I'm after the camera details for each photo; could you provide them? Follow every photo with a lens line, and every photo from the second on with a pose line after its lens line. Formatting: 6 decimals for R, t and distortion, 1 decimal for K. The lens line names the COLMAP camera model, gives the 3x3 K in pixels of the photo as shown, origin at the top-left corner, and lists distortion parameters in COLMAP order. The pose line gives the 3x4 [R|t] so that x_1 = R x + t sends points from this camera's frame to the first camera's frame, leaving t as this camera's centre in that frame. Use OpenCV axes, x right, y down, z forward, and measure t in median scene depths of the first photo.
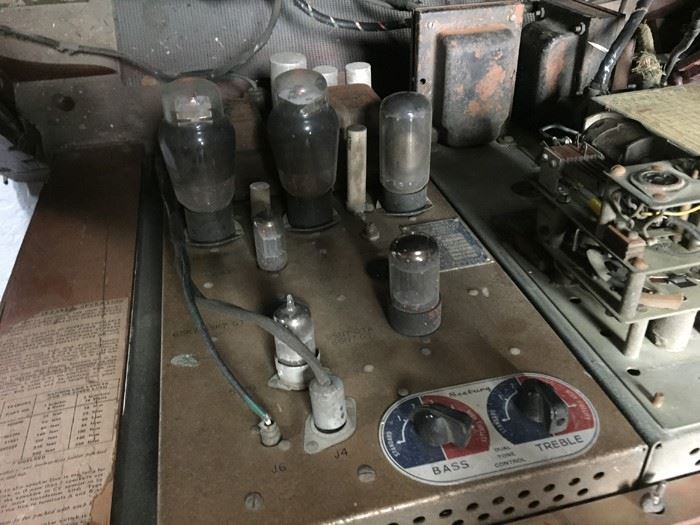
lens RADIAL K [[603.7, 0, 350.5], [0, 603.7, 263.5], [0, 0, 1]] dist [0.081899, -0.130691]
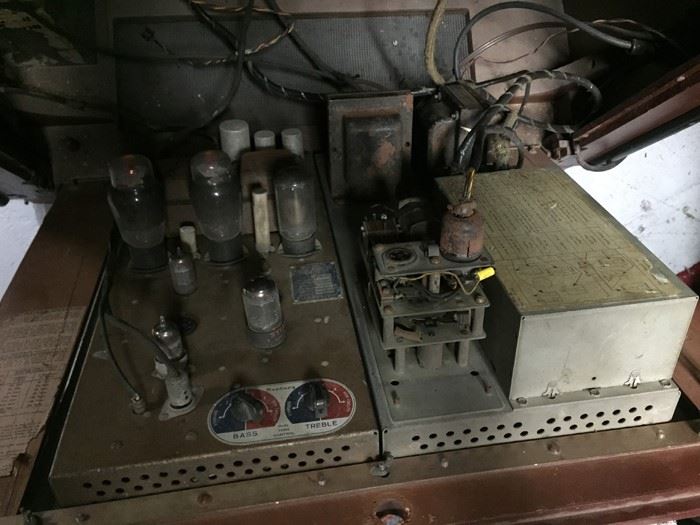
lens RADIAL K [[603.7, 0, 350.4], [0, 603.7, 262.2], [0, 0, 1]] dist [0.081899, -0.130691]
pose [[0.995727, 0.059132, -0.070937, 0.408772], [-0.059899, 0.998166, -0.008726, -0.084987], [0.070291, 0.012938, 0.997443, -0.423562]]
